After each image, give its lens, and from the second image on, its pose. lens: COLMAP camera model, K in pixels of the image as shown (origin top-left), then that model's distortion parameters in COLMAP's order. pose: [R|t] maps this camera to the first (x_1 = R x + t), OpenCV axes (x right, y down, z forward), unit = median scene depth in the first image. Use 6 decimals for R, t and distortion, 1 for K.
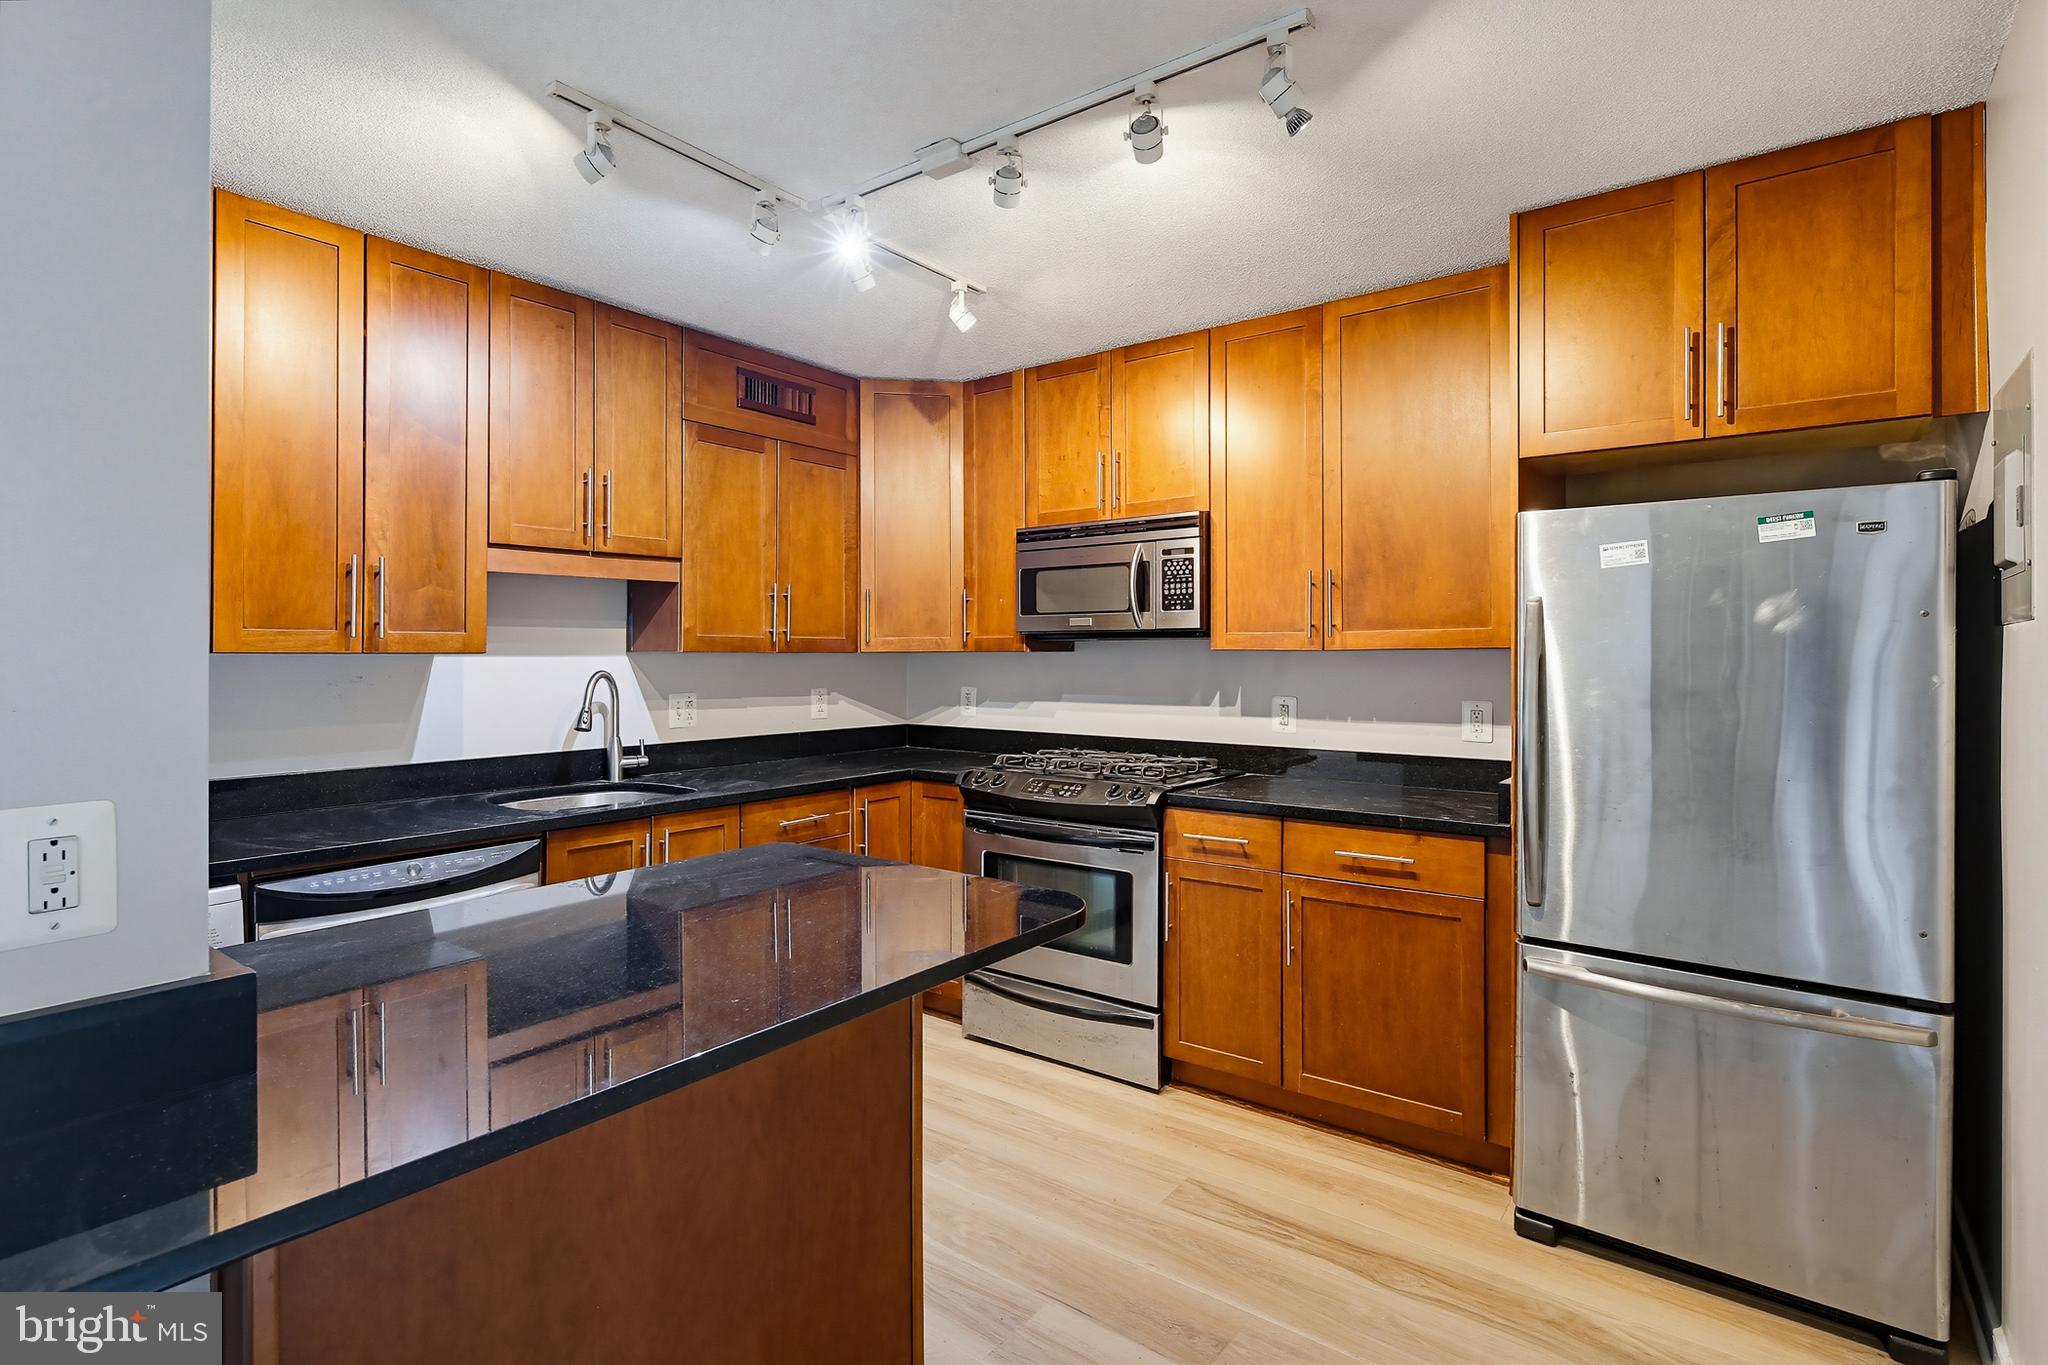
lens RADIAL K [[992.3, 0, 1020.6], [0, 992.3, 652.4], [0, 0, 1]] dist [0.000175, -0.000420]
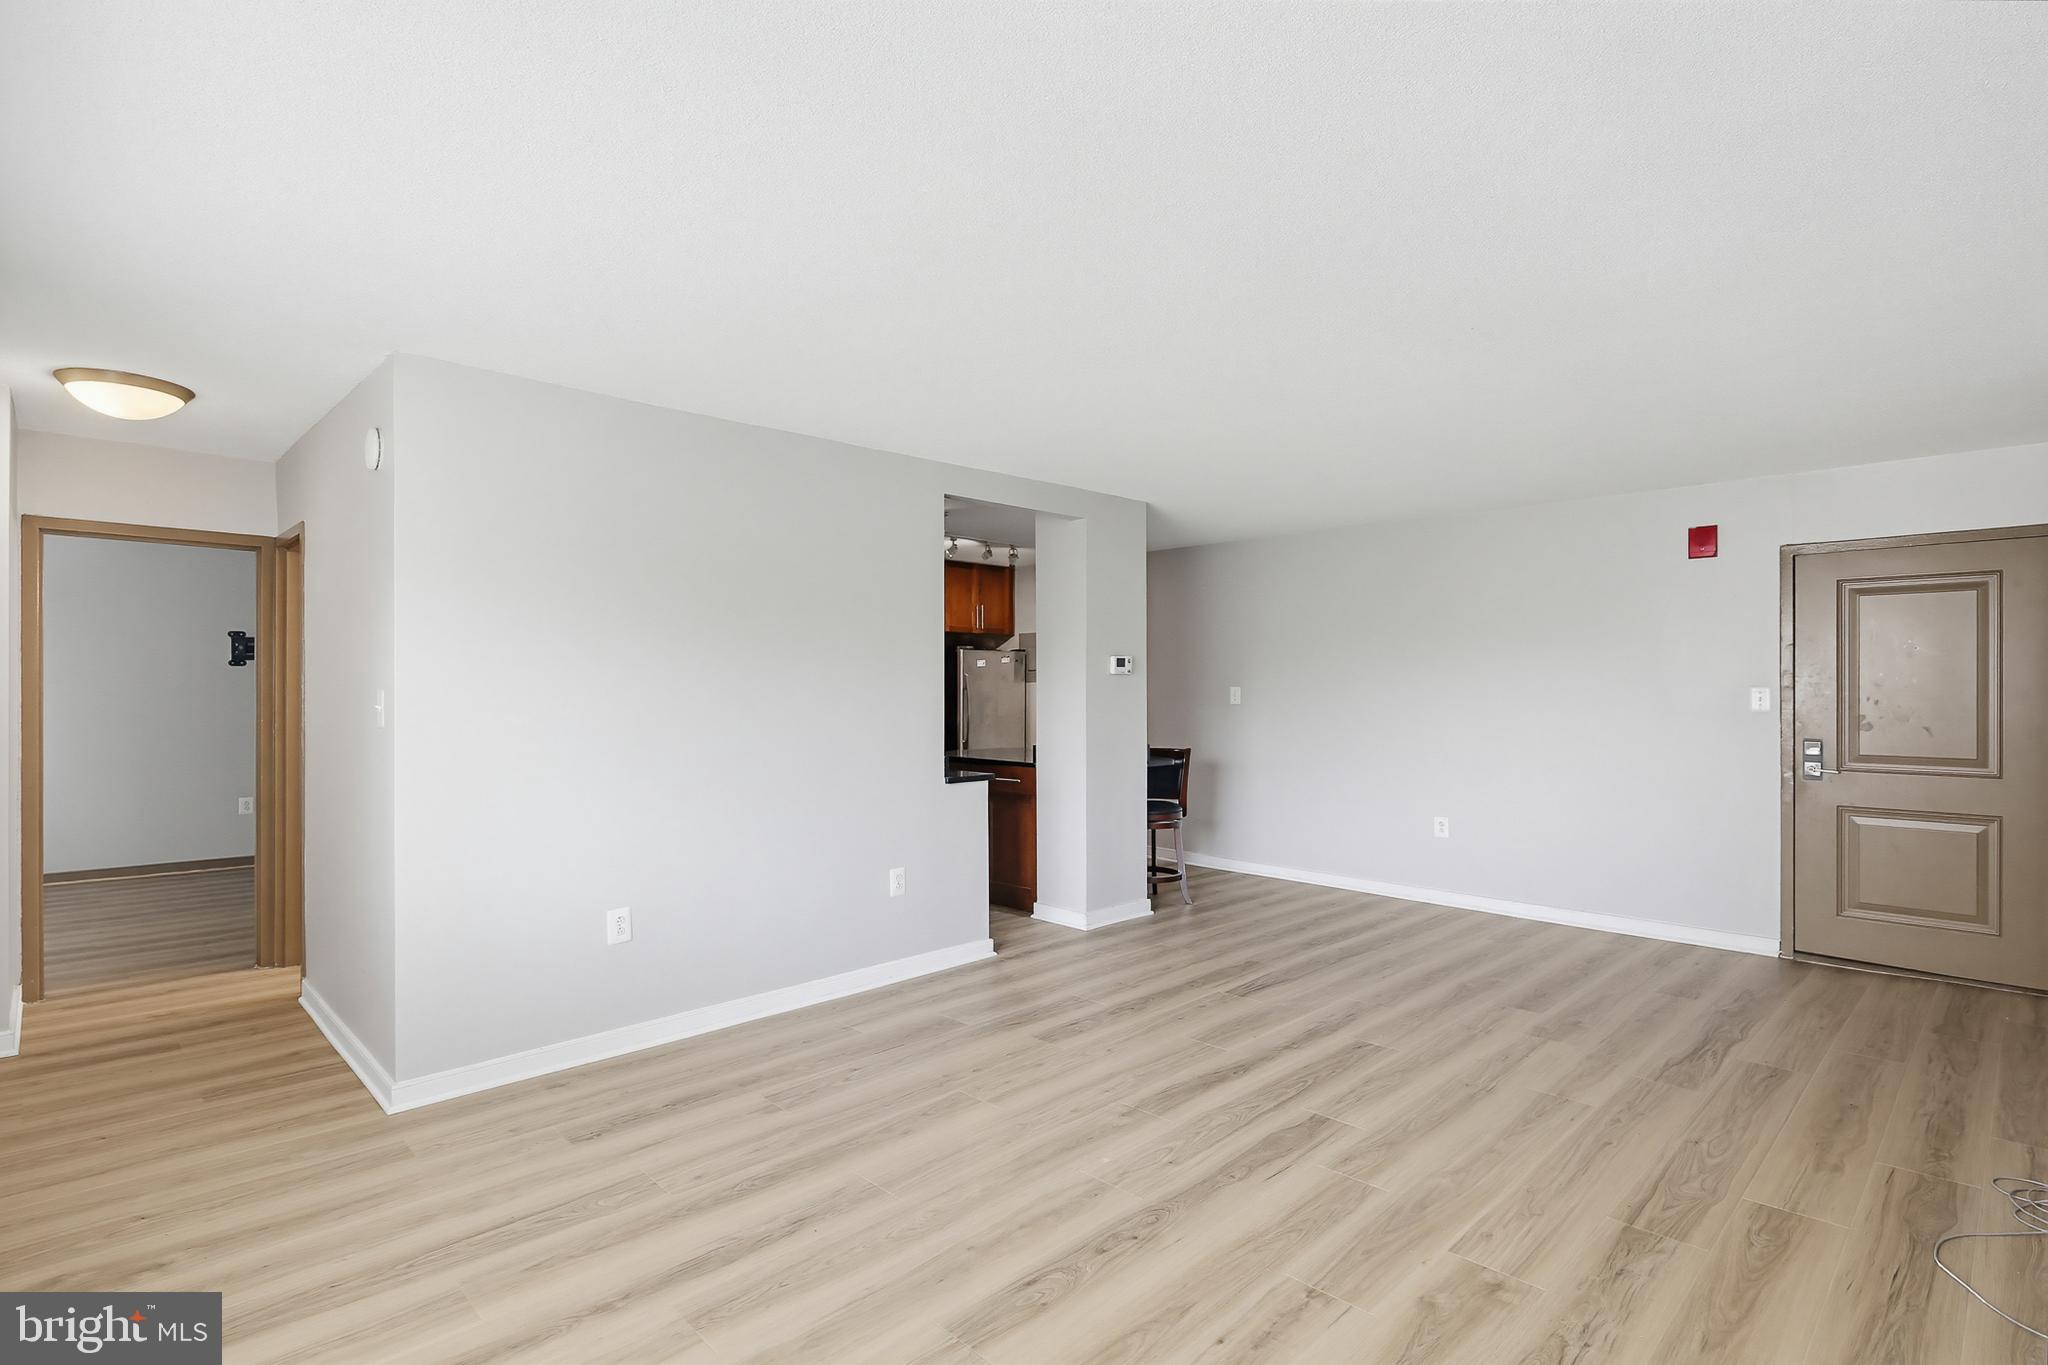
lens RADIAL K [[992.3, 0, 1020.6], [0, 992.3, 652.4], [0, 0, 1]] dist [0.000175, -0.000420]
pose [[0.152243, 0.032214, 0.987818, -2.125407], [0.002856, 0.999450, -0.033034, -0.006780], [-0.988339, 0.007851, 0.152067, 0.157691]]
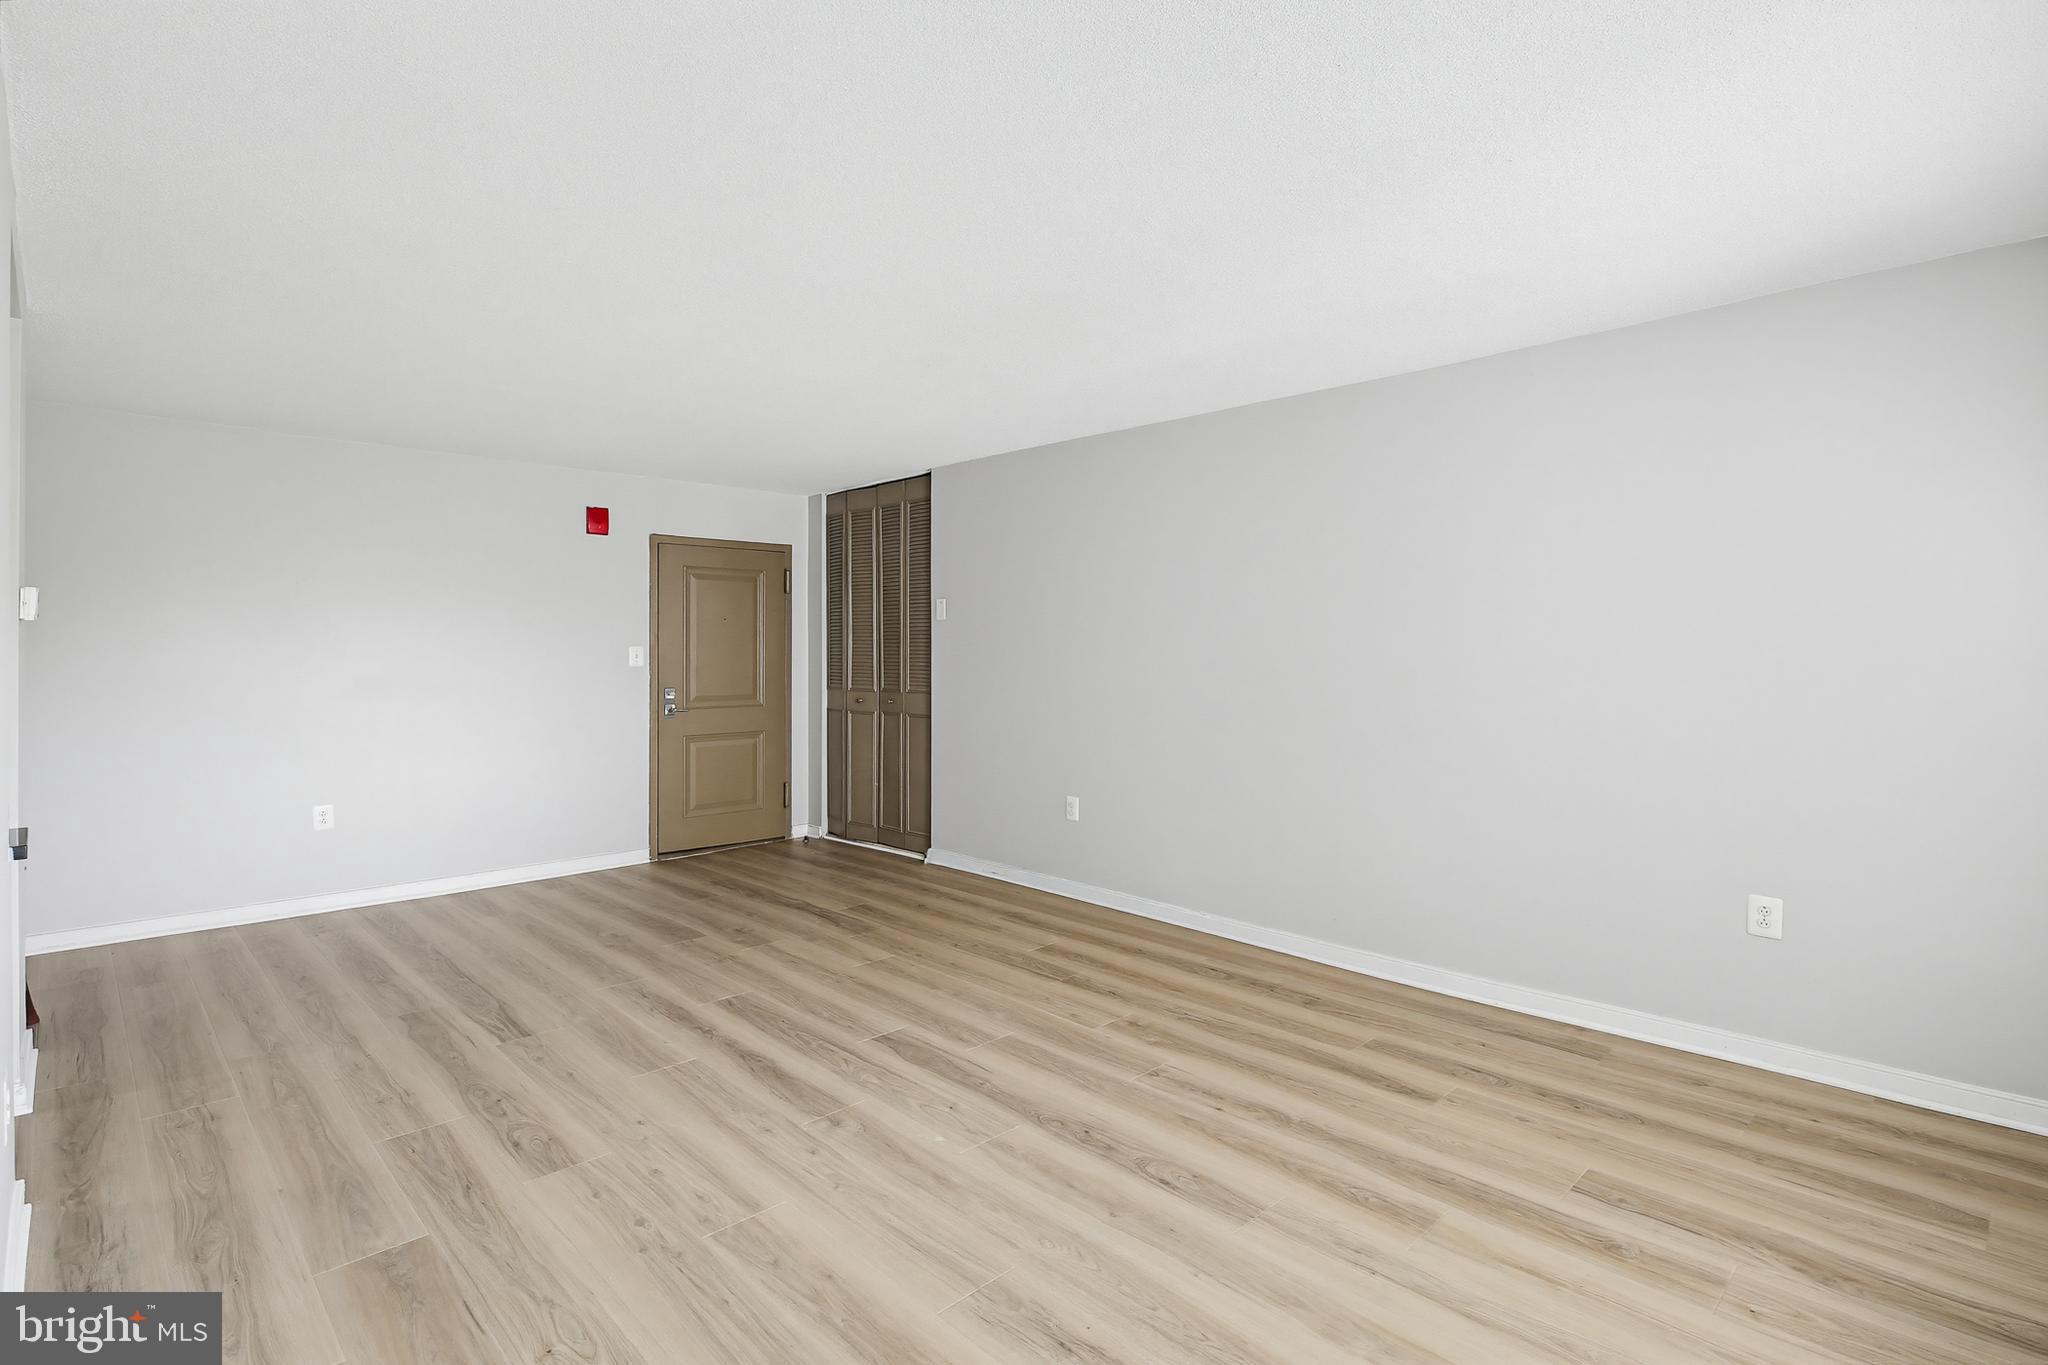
lens RADIAL K [[1000.6, 0, 1030.0], [0, 1000.6, 649.3], [0, 0, 1]] dist [0.002461, -0.000050]
pose [[-0.989225, -0.003318, 0.146368, -1.441113], [-0.003346, 0.999994, 0.000050, 0.001137], [-0.146367, -0.000440, -0.989230, 1.026574]]
